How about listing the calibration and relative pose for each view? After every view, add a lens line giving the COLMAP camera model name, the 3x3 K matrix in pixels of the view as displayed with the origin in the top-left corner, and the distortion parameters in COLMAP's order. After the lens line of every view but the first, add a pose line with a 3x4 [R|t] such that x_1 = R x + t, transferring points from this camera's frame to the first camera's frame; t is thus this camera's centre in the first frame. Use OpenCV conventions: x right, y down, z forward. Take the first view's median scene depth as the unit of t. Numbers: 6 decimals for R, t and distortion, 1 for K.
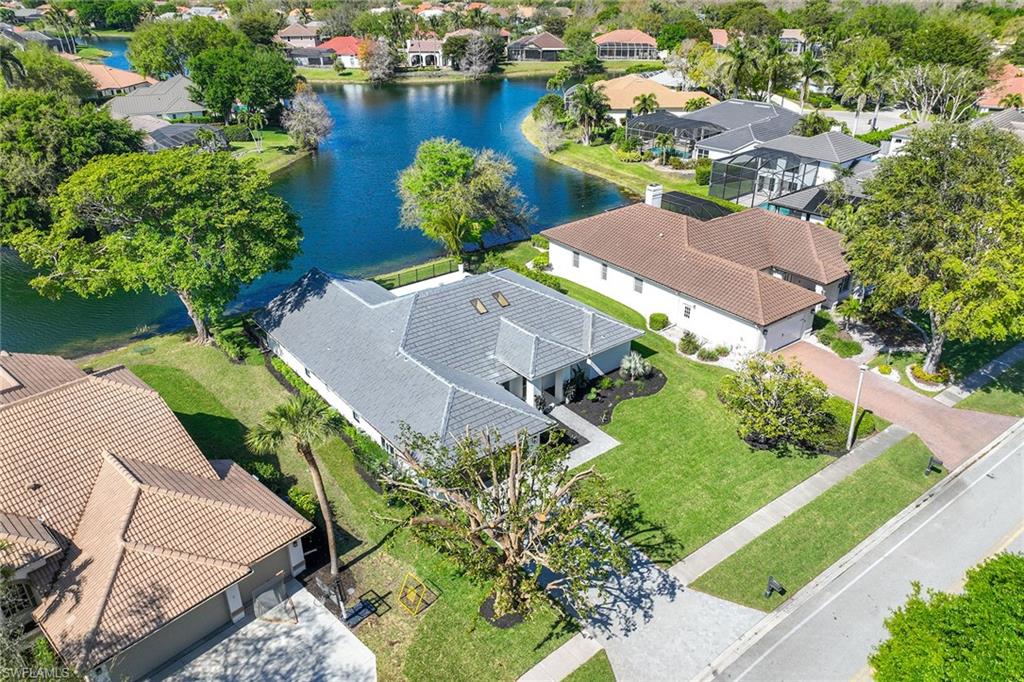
lens RADIAL K [[717.1, 0, 507.1], [0, 717.1, 335.5], [0, 0, 1]] dist [-0.003529, 0.006857]
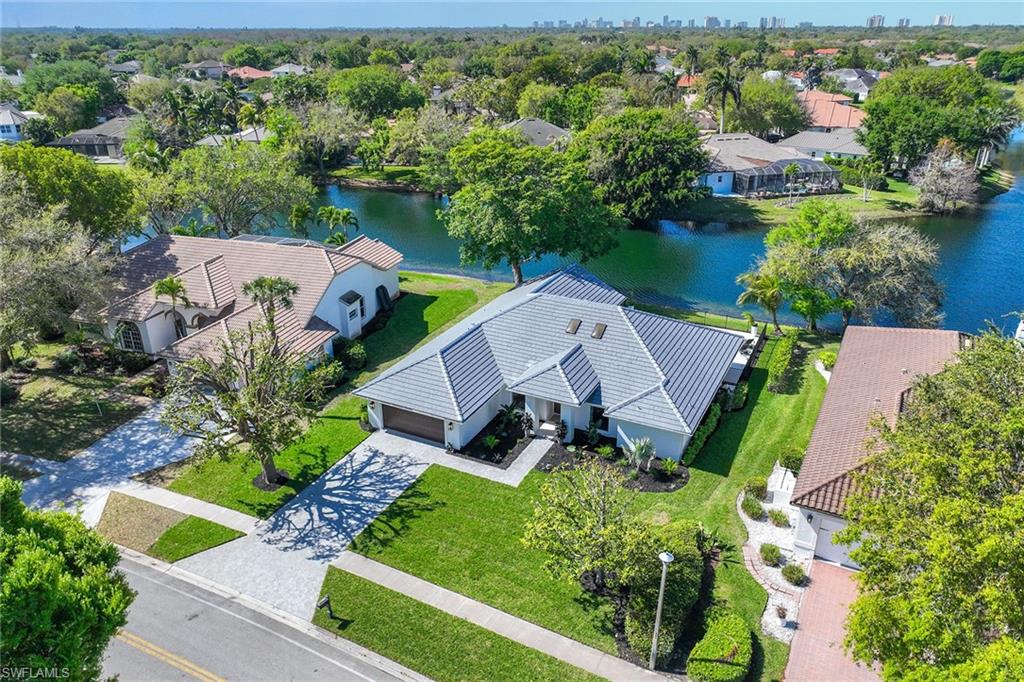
lens RADIAL K [[717.1, 0, 511.5], [0, 717.1, 342.1], [0, 0, 1]] dist [-0.003529, 0.006857]
pose [[0.428470, 0.363452, -0.827234, 0.313574], [-0.407825, 0.894761, 0.181886, -0.068497], [0.806283, 0.259434, 0.531603, 0.159438]]
